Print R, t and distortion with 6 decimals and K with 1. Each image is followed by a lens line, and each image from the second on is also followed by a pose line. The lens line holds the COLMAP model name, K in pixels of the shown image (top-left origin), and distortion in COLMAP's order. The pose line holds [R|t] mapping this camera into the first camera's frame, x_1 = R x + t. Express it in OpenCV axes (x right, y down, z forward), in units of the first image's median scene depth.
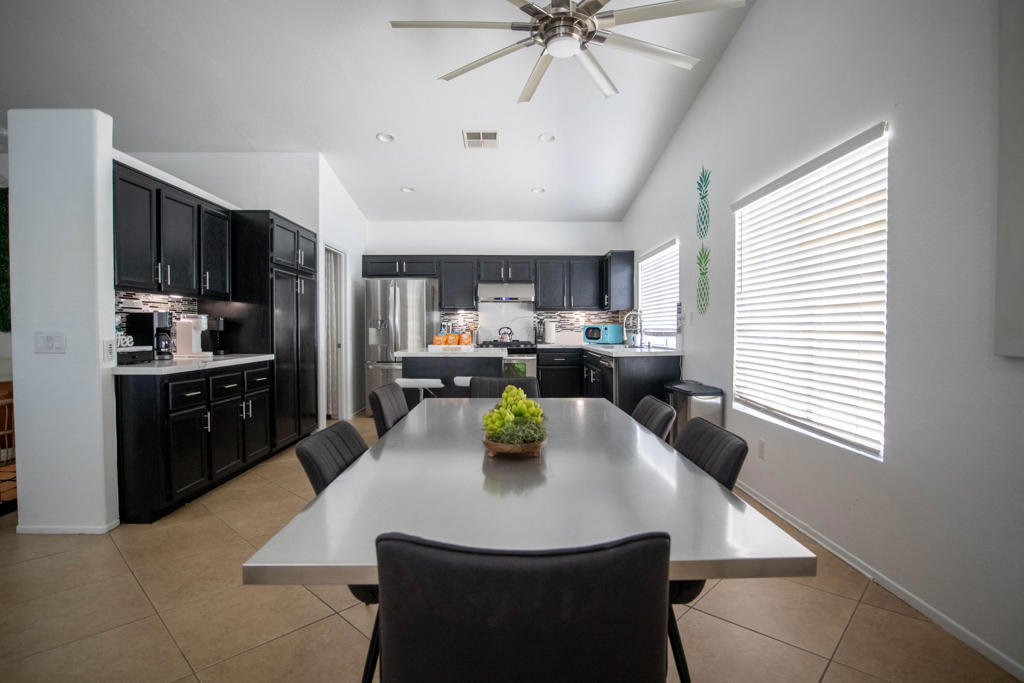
lens RADIAL K [[515.2, 0, 515.4], [0, 515.2, 343.7], [0, 0, 1]] dist [-0.043570, 0.009088]
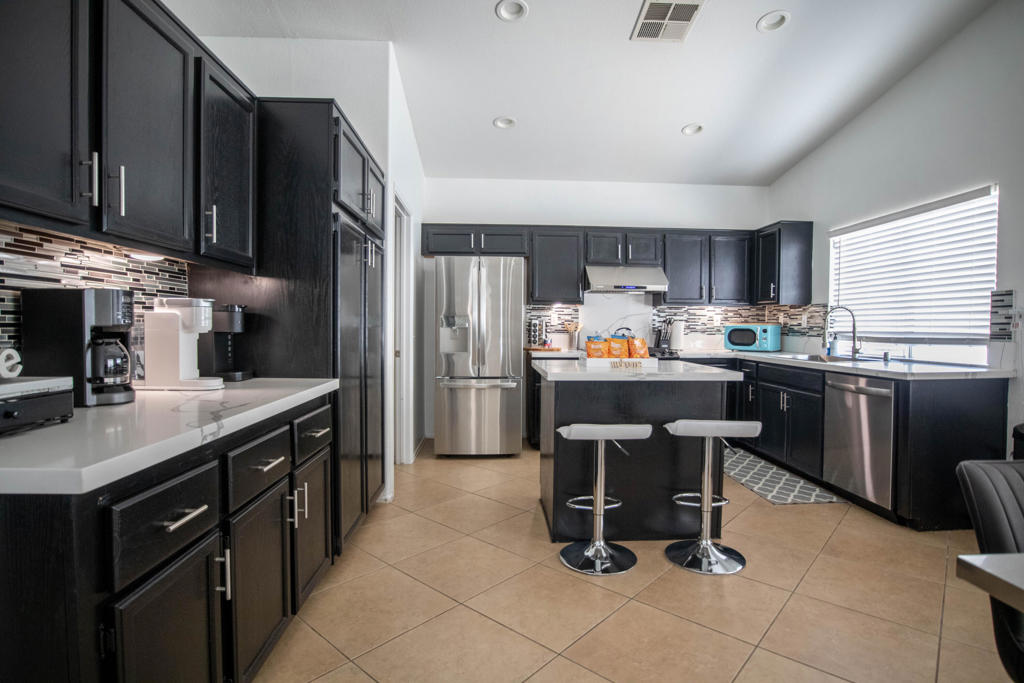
lens RADIAL K [[515.2, 0, 515.4], [0, 515.2, 343.7], [0, 0, 1]] dist [-0.043570, 0.009088]
pose [[0.999495, 0.005606, 0.031269, -0.263226], [-0.005659, 0.999983, 0.001604, -0.013941], [-0.031260, -0.001780, 0.999510, 0.402784]]
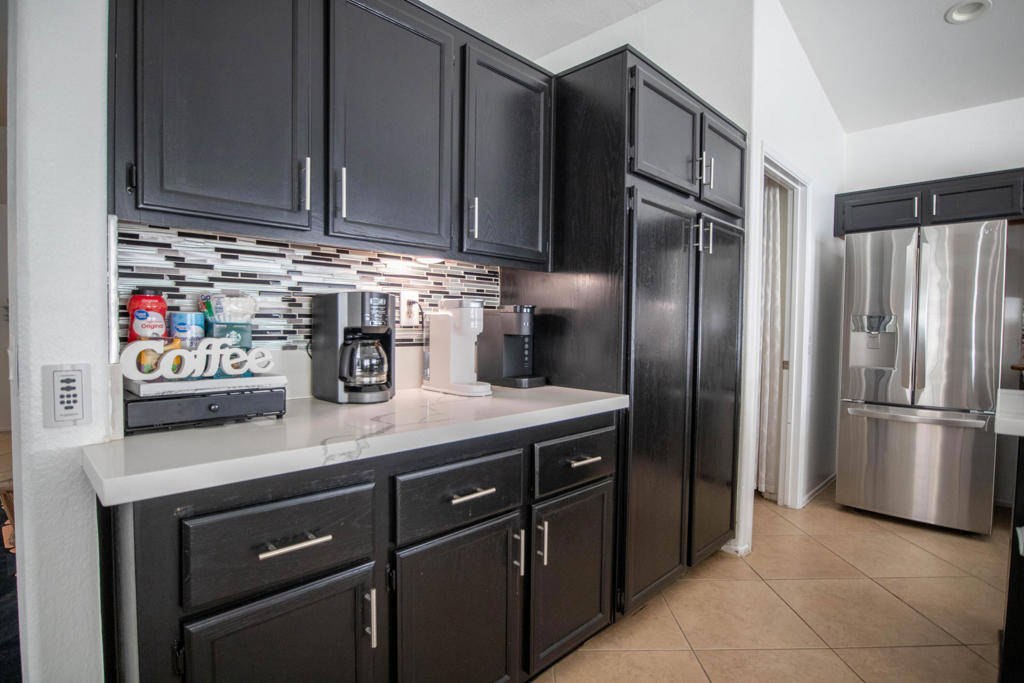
lens RADIAL K [[515.2, 0, 515.4], [0, 515.2, 343.7], [0, 0, 1]] dist [-0.043570, 0.009088]
pose [[0.697726, 0.032266, -0.715637, -0.205782], [-0.032440, 0.999383, 0.013431, -0.019640], [0.715630, 0.013844, 0.698343, 0.547164]]
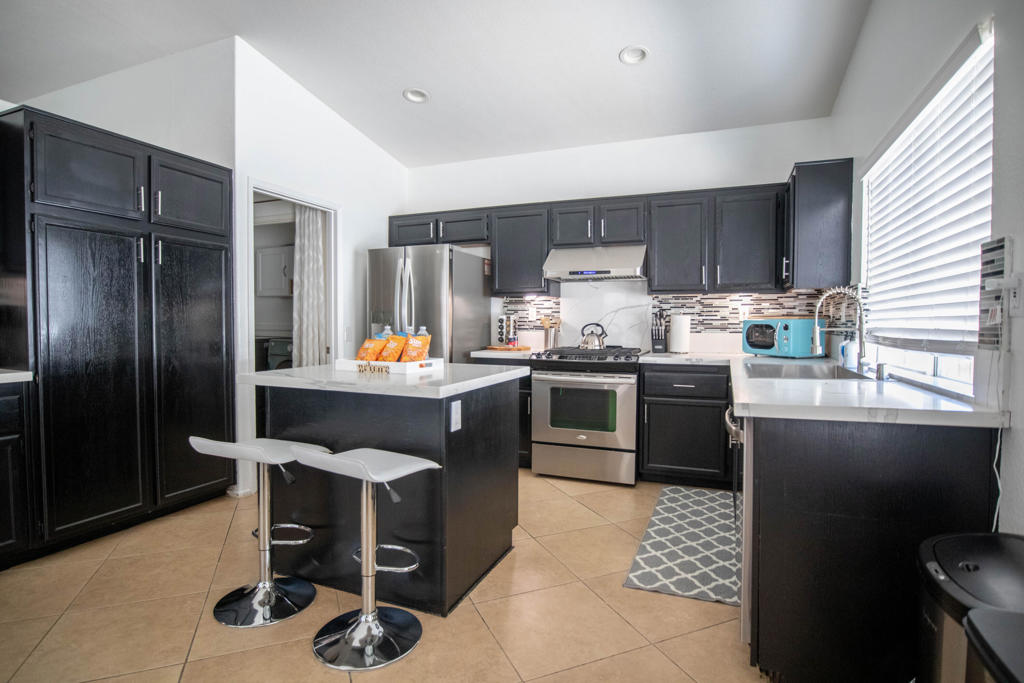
lens RADIAL K [[515.2, 0, 515.4], [0, 515.2, 343.7], [0, 0, 1]] dist [-0.043570, 0.009088]
pose [[0.918524, 0.020130, -0.394853, 0.175965], [-0.017157, 0.999792, 0.011059, -0.019642], [0.394993, -0.003384, 0.918678, 0.606791]]
